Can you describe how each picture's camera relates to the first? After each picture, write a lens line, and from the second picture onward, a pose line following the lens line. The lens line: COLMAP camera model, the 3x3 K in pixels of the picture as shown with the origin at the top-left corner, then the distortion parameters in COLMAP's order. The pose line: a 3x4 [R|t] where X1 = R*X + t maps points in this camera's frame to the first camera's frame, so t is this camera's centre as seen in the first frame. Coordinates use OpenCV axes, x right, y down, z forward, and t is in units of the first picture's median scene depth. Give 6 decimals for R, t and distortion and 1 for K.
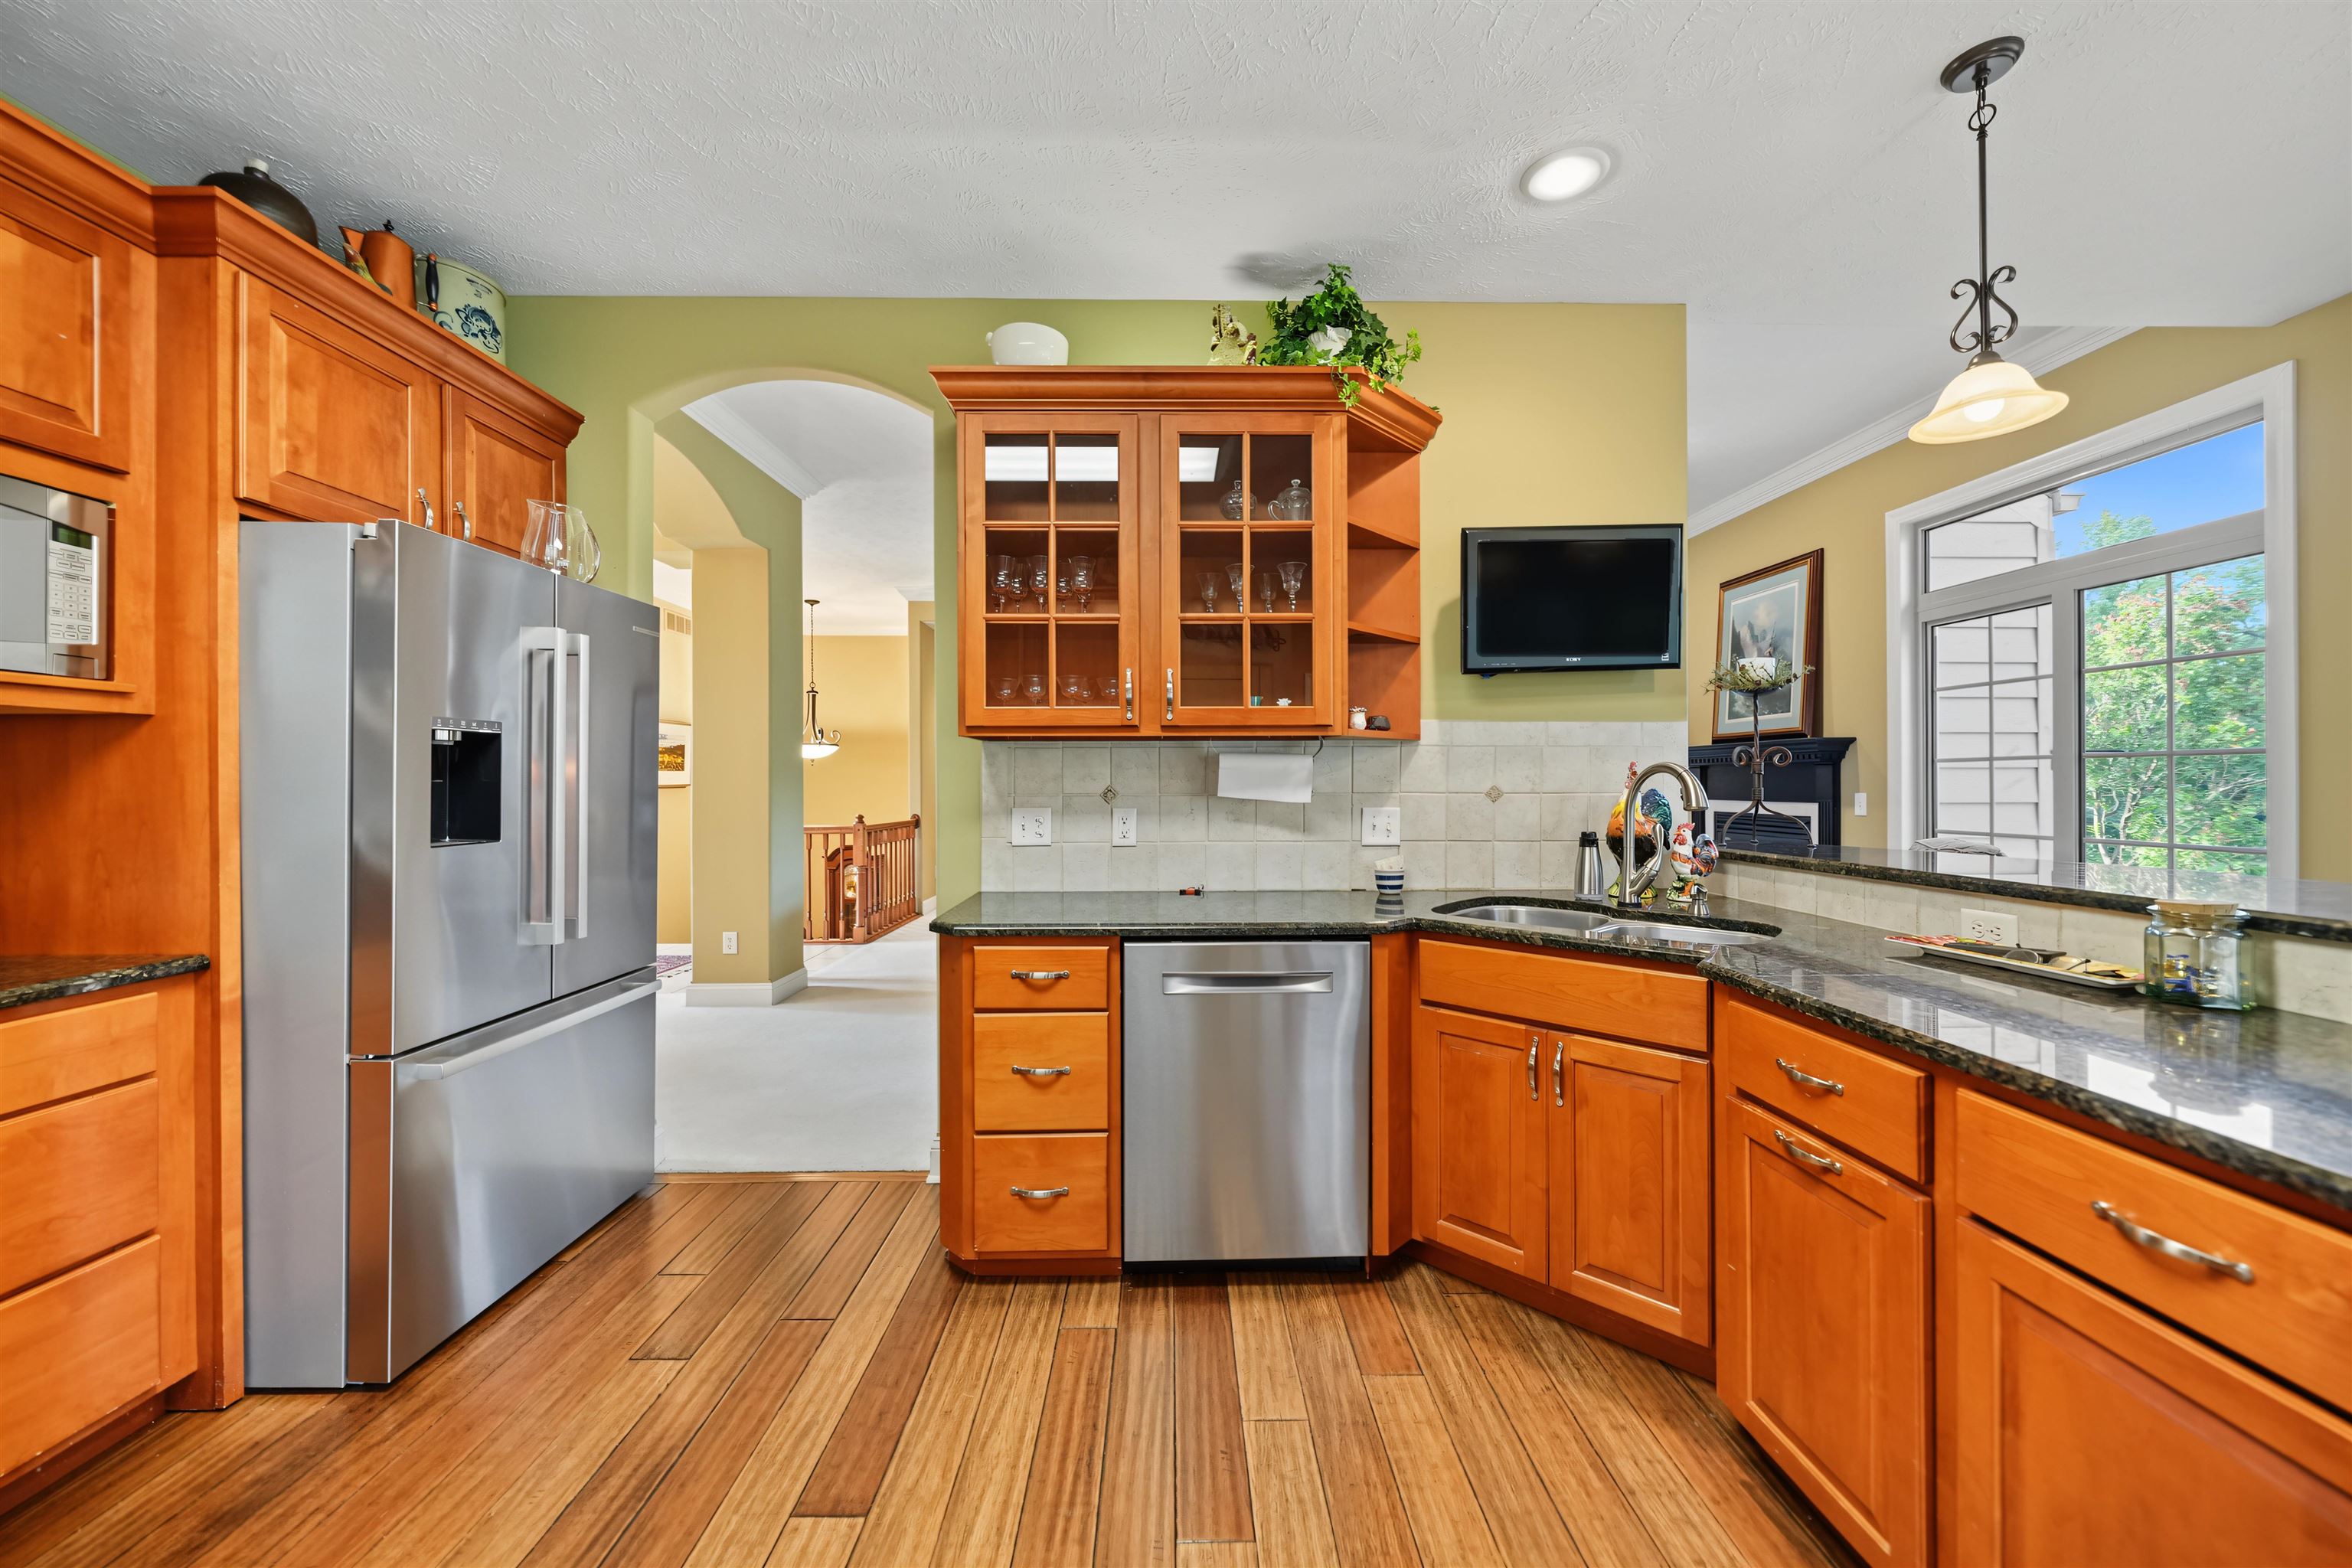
lens RADIAL K [[873.4, 0, 1177.7], [0, 873.4, 778.7], [0, 0, 1]] dist [-0.000981, -0.000261]
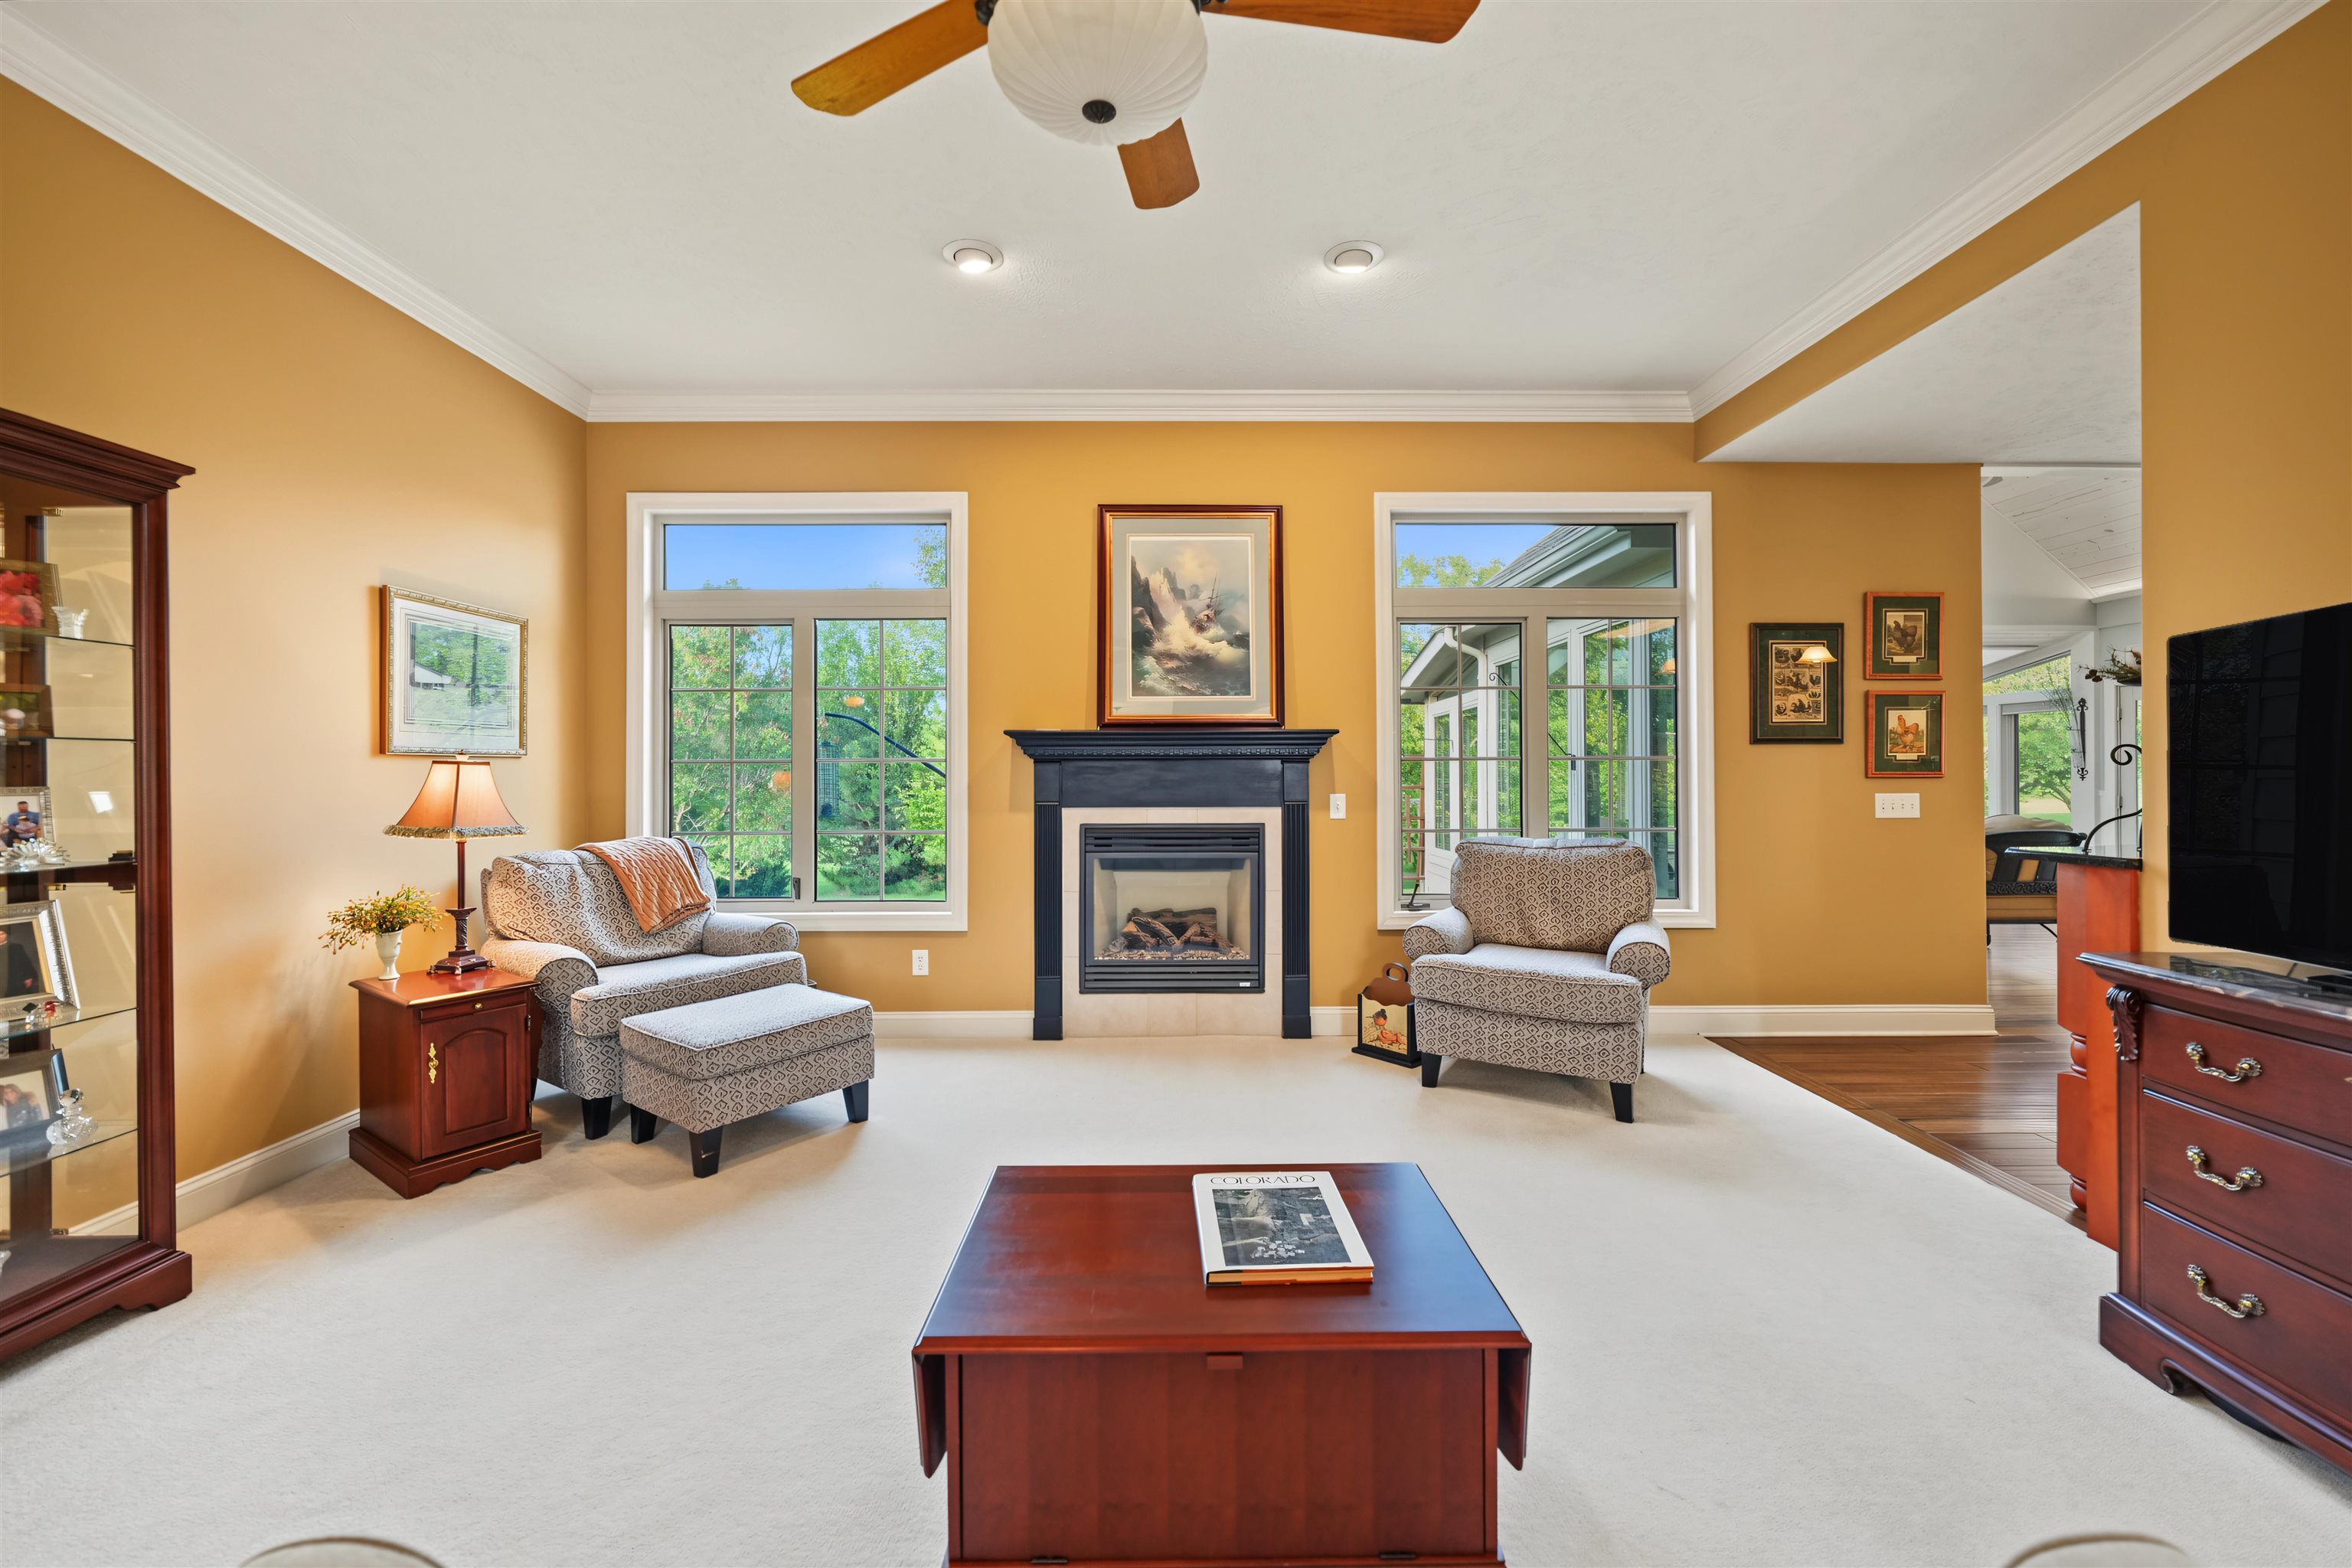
lens RADIAL K [[919.6, 0, 1182.7], [0, 919.6, 779.1], [0, 0, 1]] dist [-0.003609, 0.000854]
pose [[0.003354, -0.002632, 0.999991, -0.303675], [0.000074, 0.999997, 0.002632, -0.002628], [-0.999994, 0.000065, 0.003354, 2.180032]]
